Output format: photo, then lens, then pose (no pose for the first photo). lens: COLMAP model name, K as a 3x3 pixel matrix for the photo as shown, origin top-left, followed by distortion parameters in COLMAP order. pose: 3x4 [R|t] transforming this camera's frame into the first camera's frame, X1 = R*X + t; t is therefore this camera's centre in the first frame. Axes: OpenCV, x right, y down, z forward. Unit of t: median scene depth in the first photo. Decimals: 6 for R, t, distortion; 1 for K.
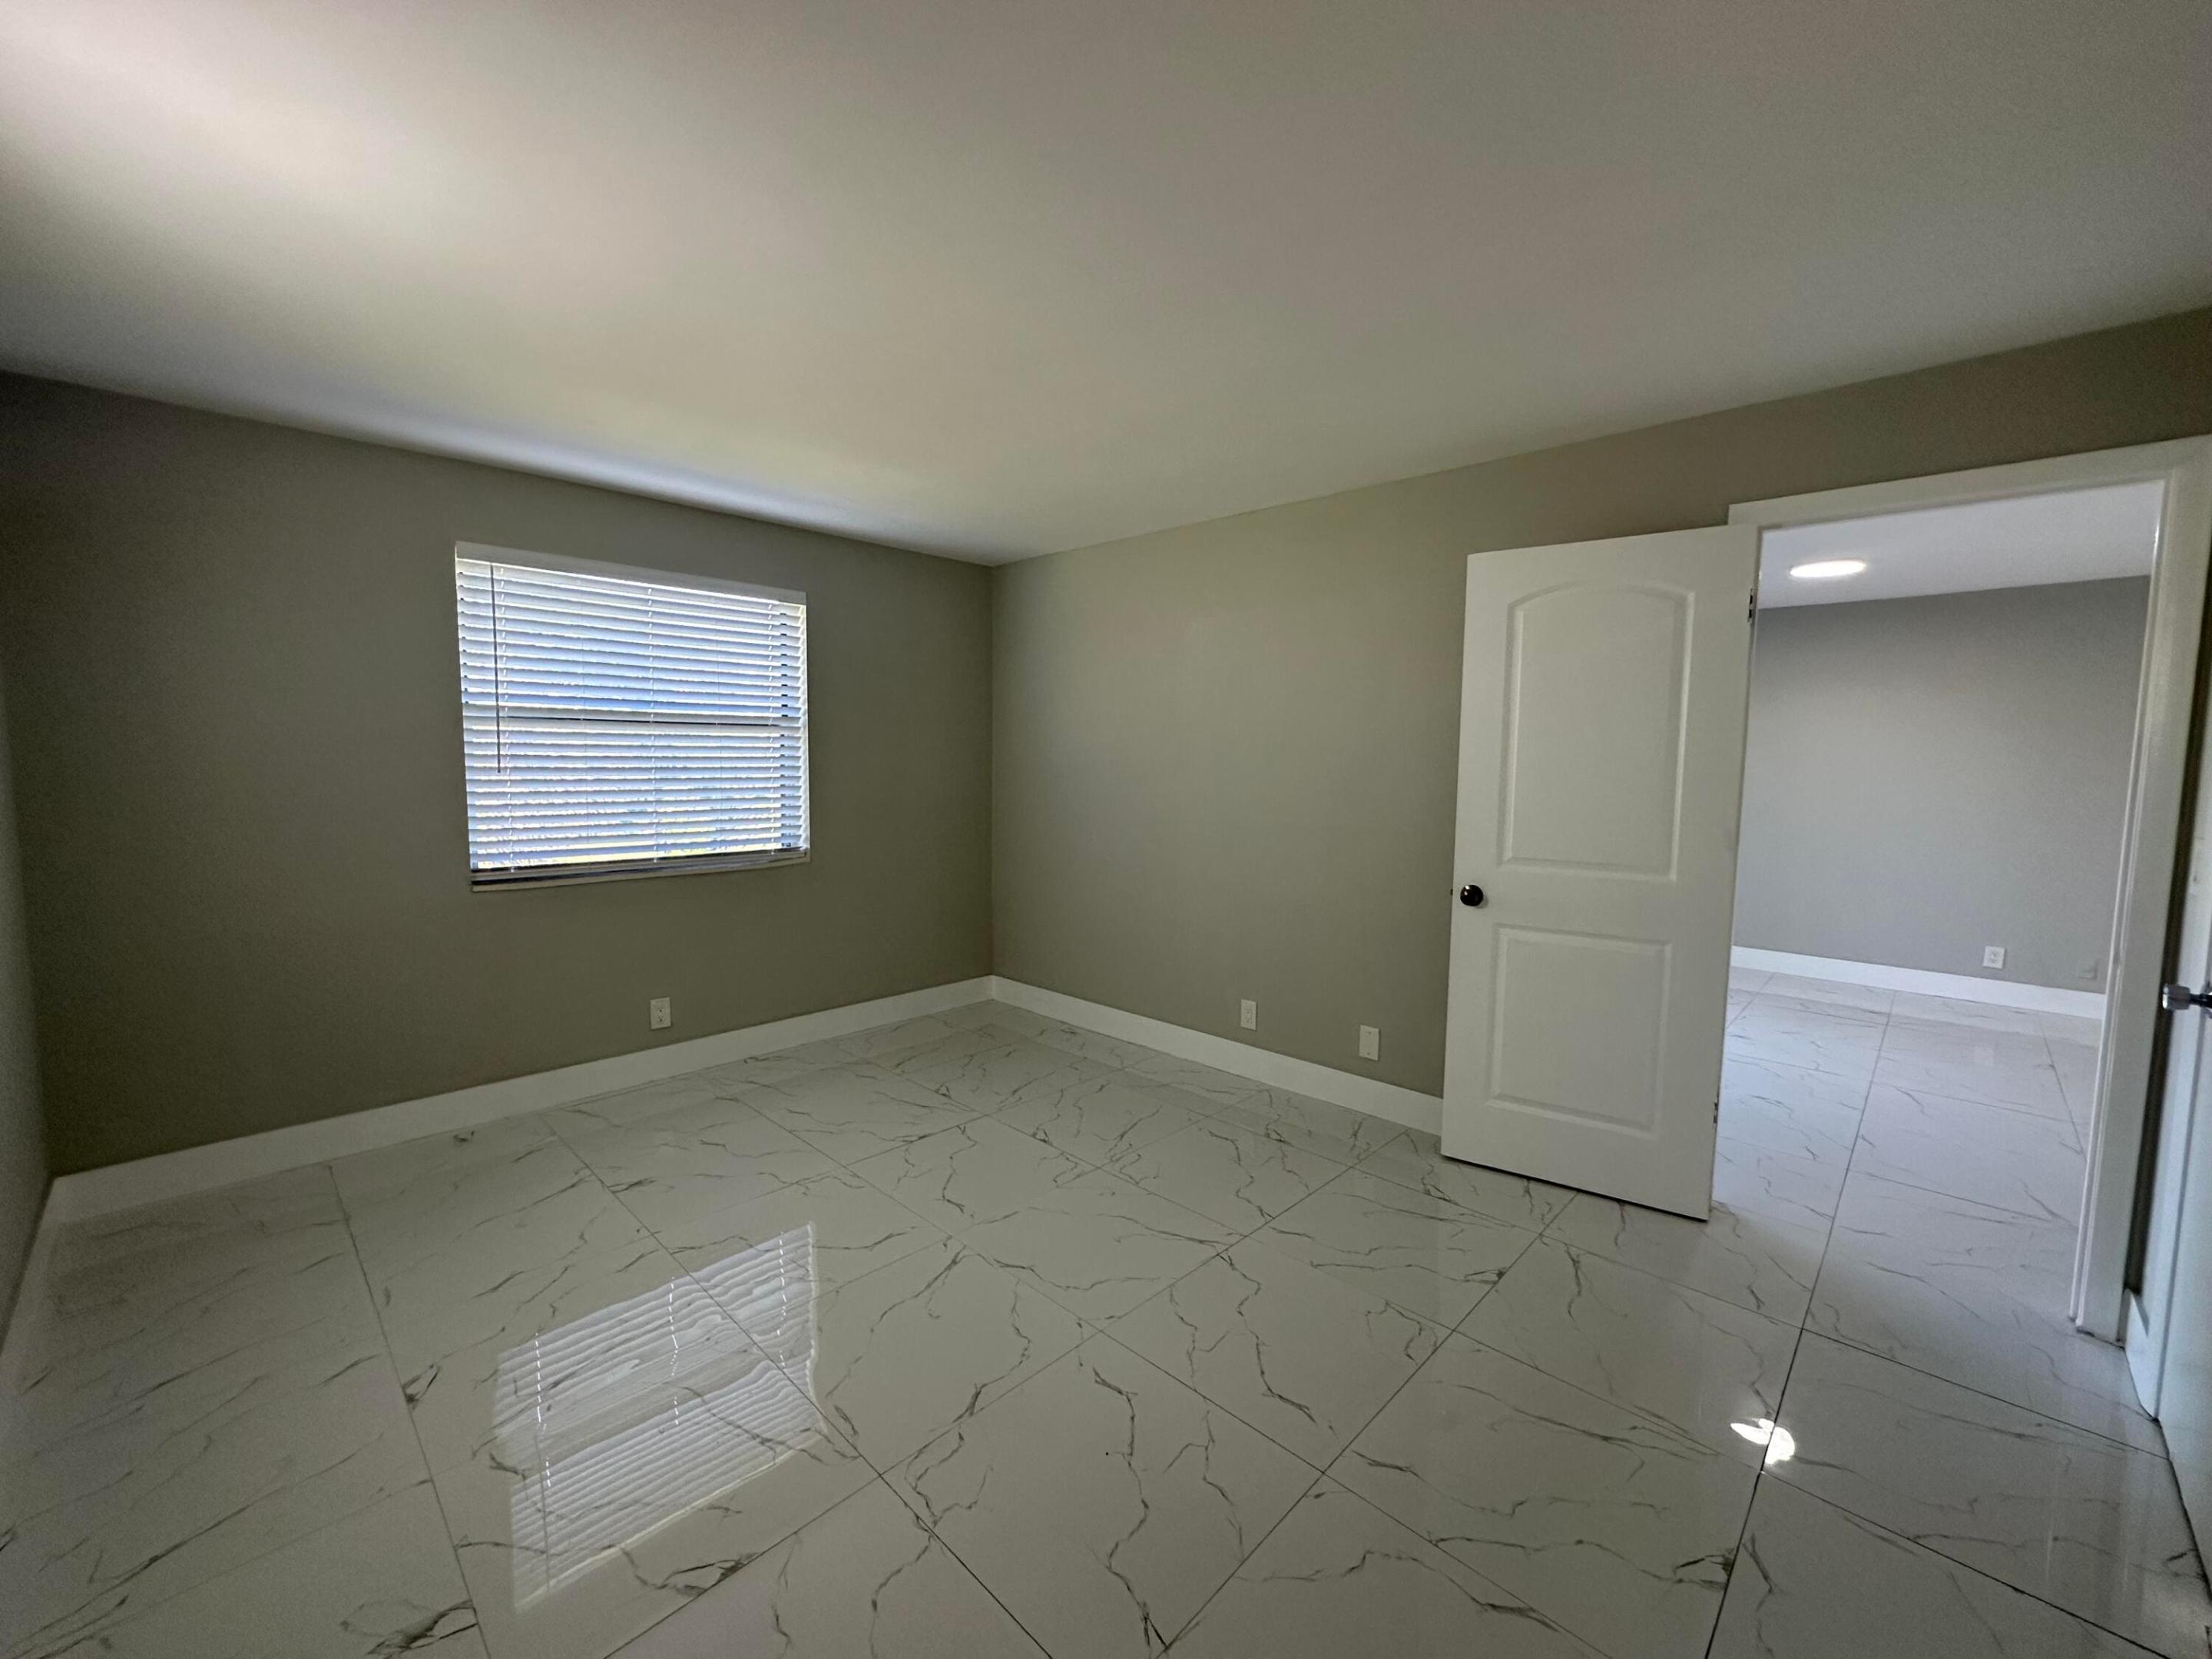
lens RADIAL K [[887.5, 0, 1110.7], [0, 887.5, 830.5], [0, 0, 1]] dist [-0.003217, 0.001062]
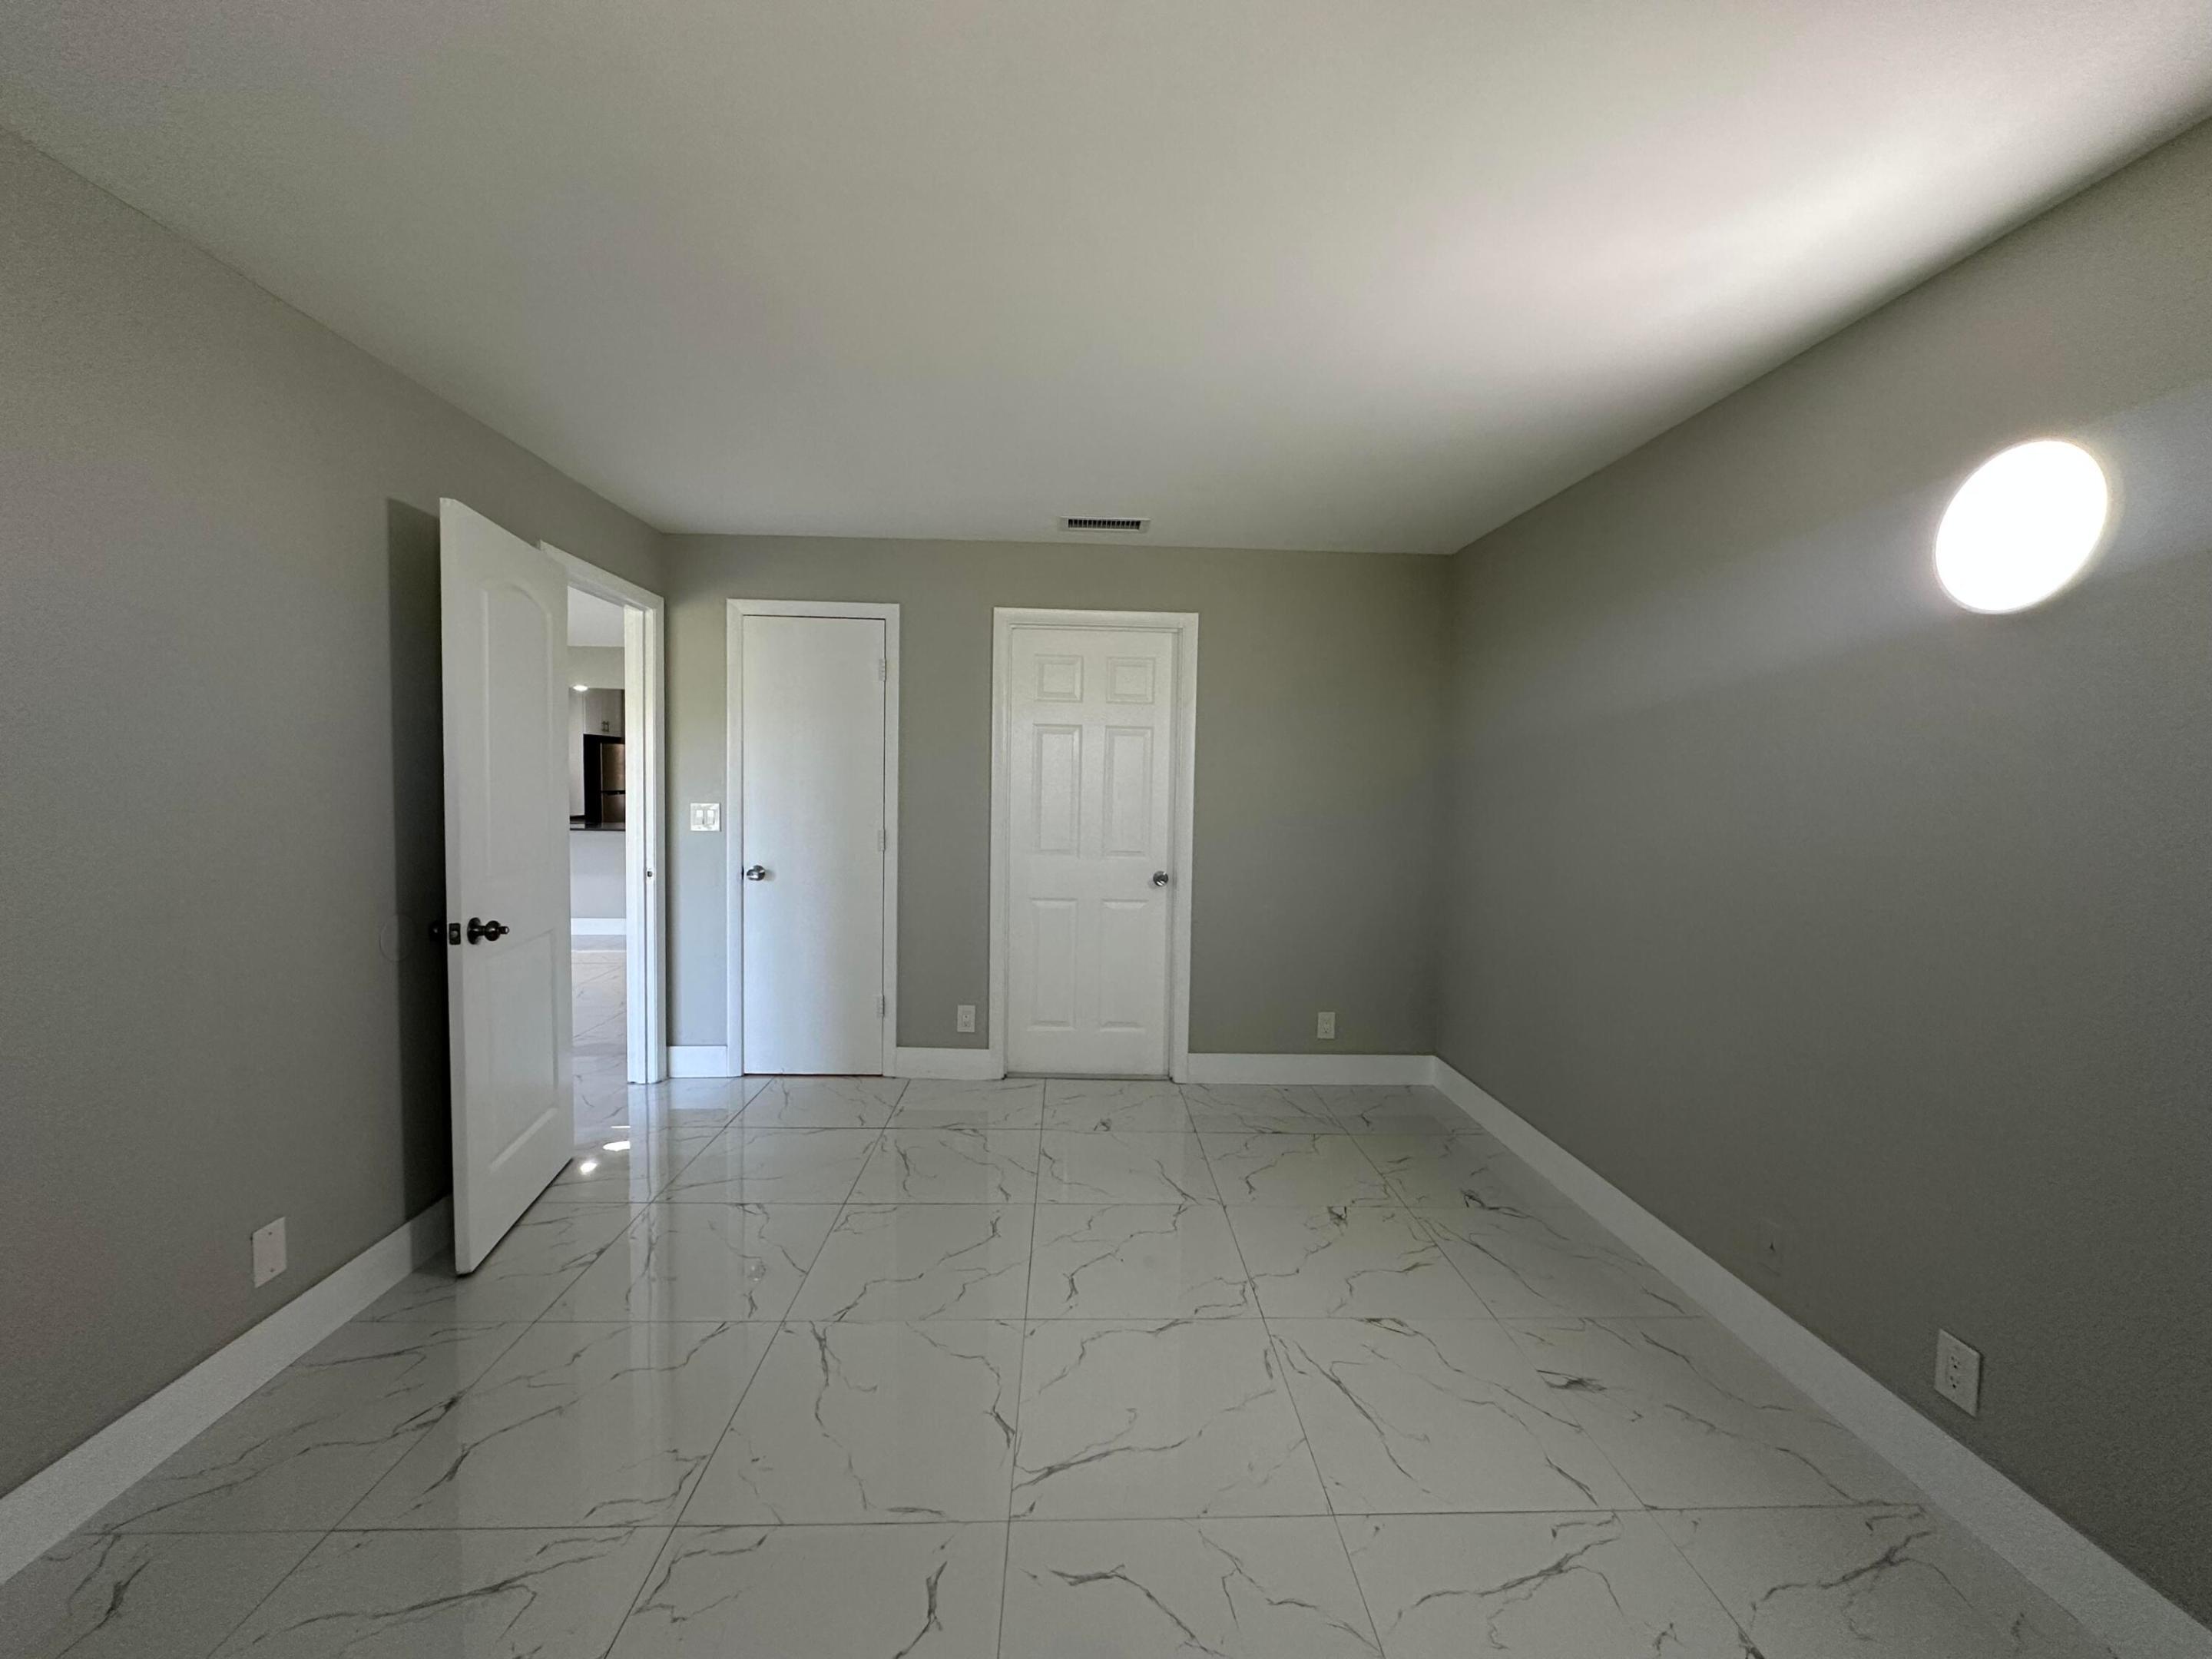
lens RADIAL K [[887.5, 0, 1113.9], [0, 887.5, 825.3], [0, 0, 1]] dist [-0.003217, 0.001062]
pose [[-0.722514, -0.056828, 0.689017, -0.562071], [0.035502, 0.992252, 0.119065, -0.097674], [-0.690444, 0.110487, -0.714898, 1.172222]]
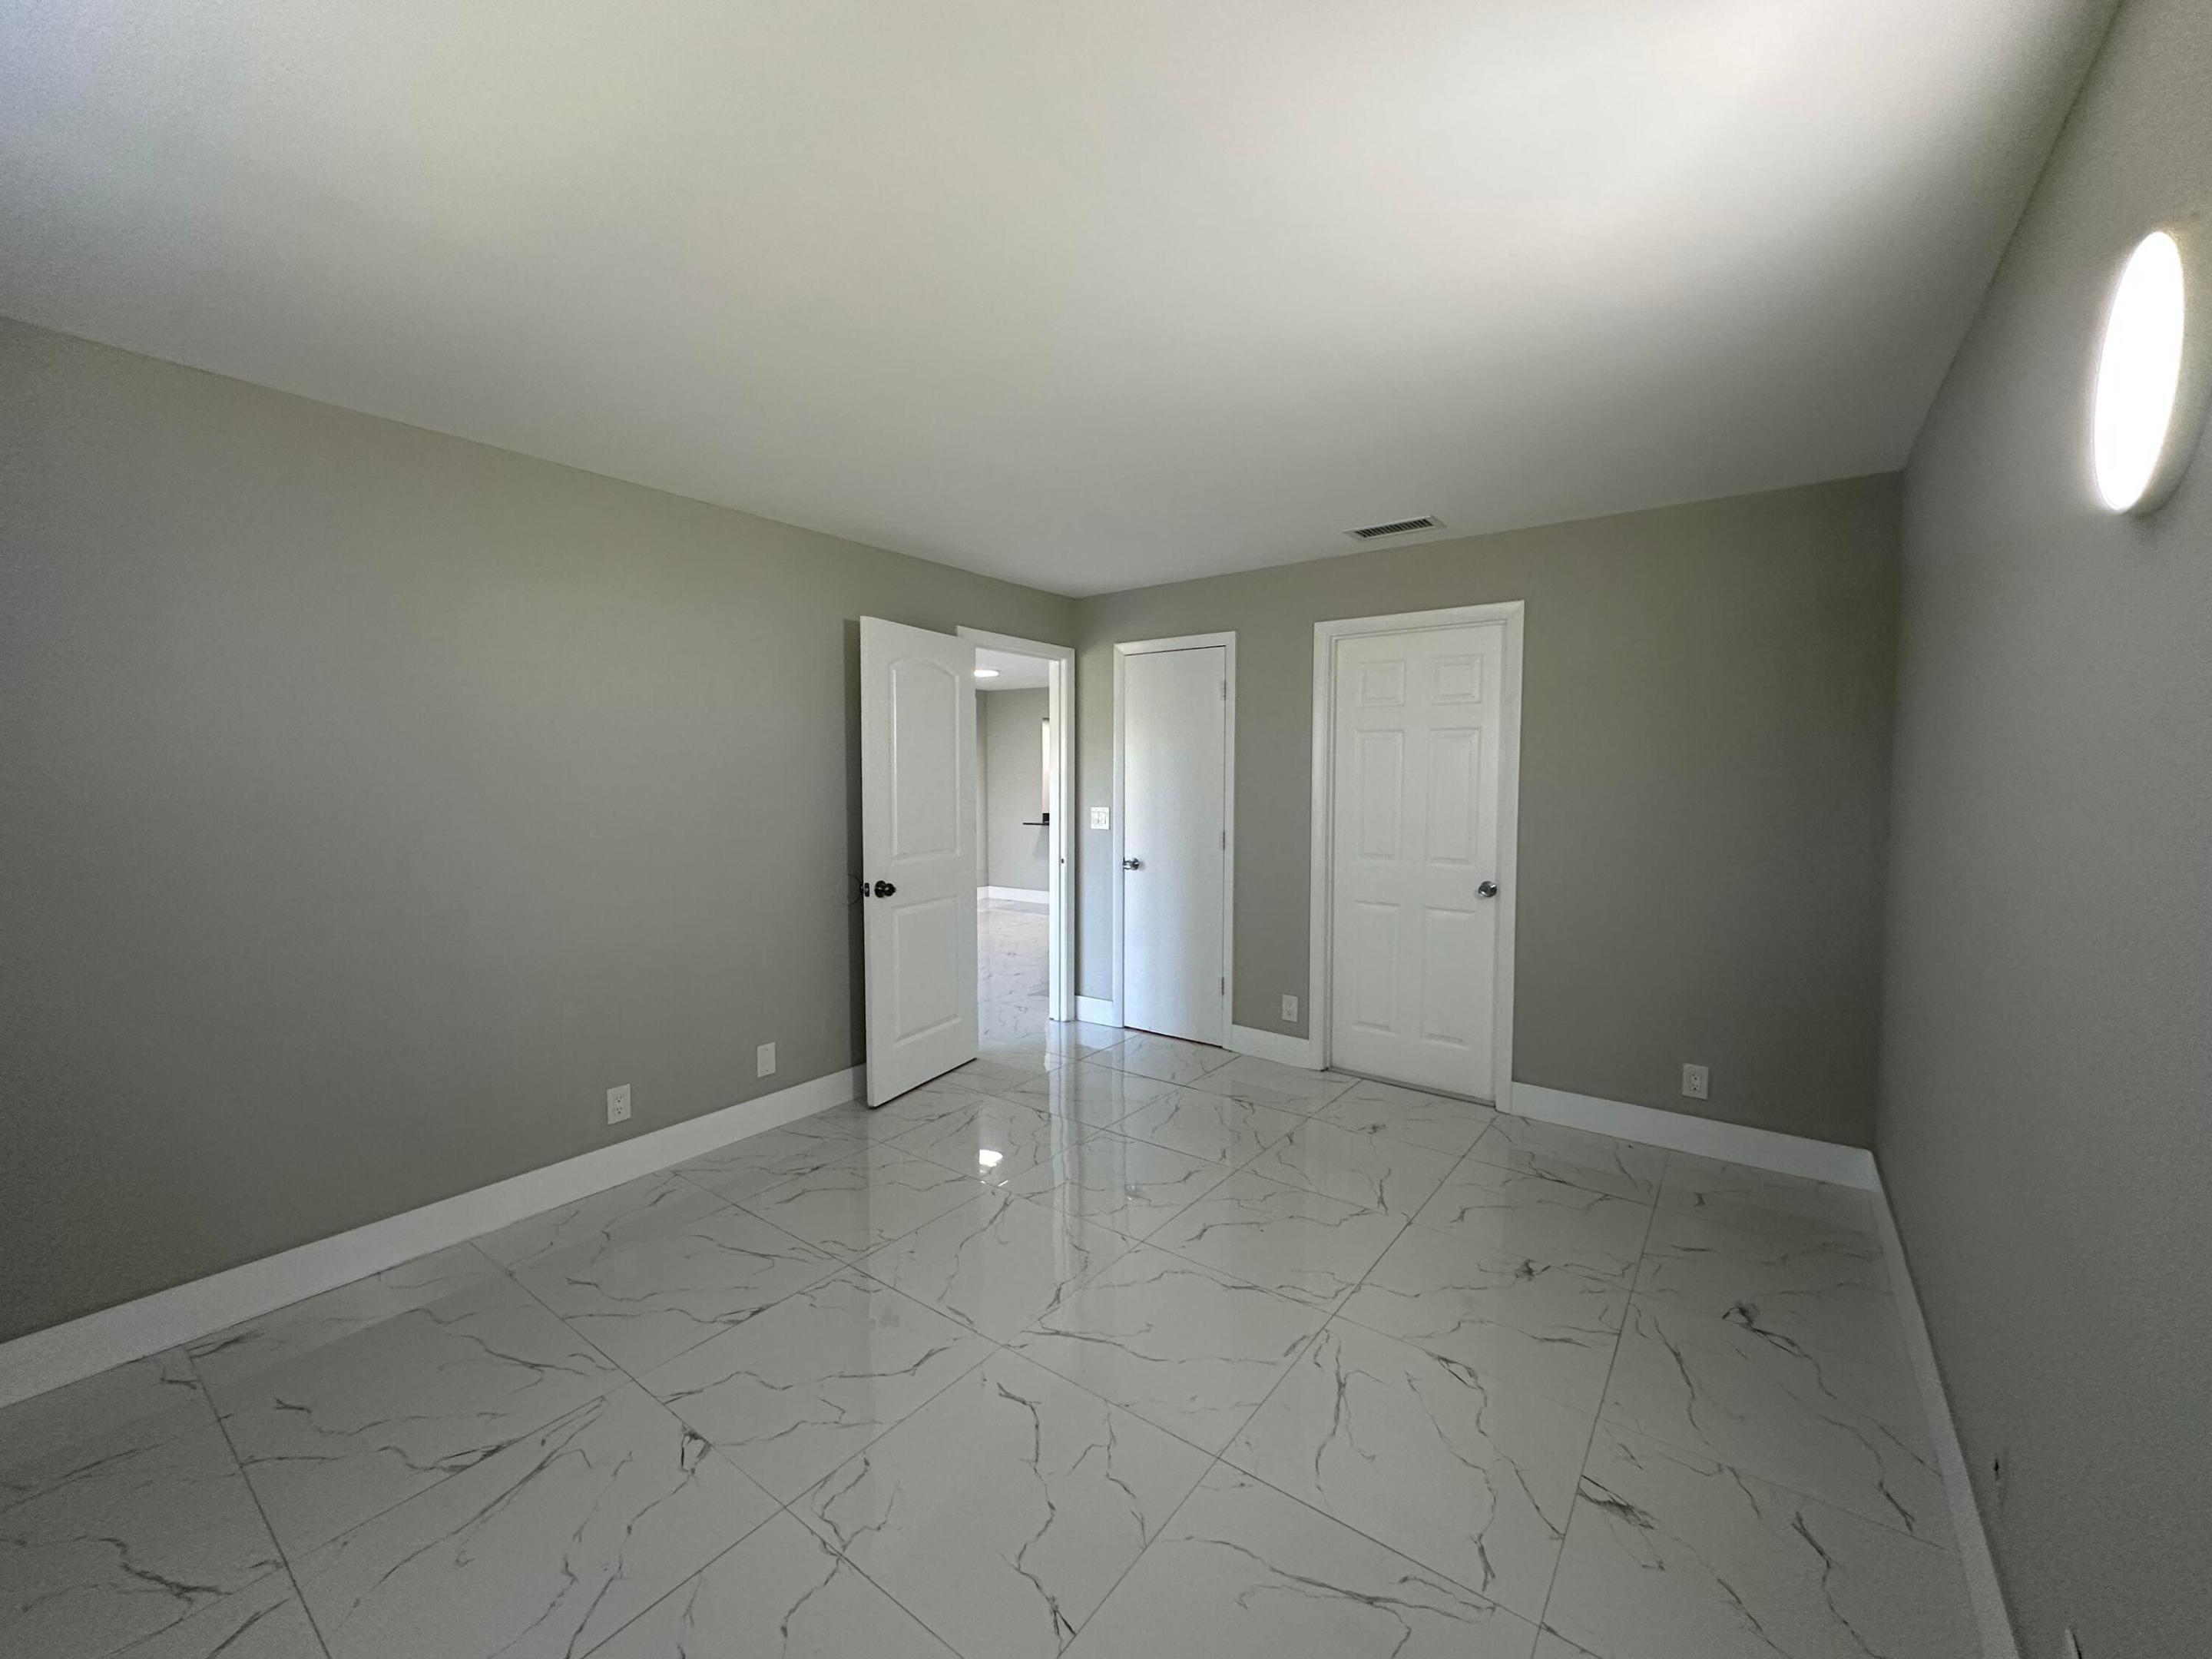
lens RADIAL K [[887.5, 0, 1102.1], [0, 887.5, 826.0], [0, 0, 1]] dist [-0.003217, 0.001062]
pose [[-0.125034, -0.063634, 0.990110, -0.874015], [0.084641, 0.993619, 0.074548, -0.082754], [-0.988535, 0.093125, -0.118850, 0.835709]]
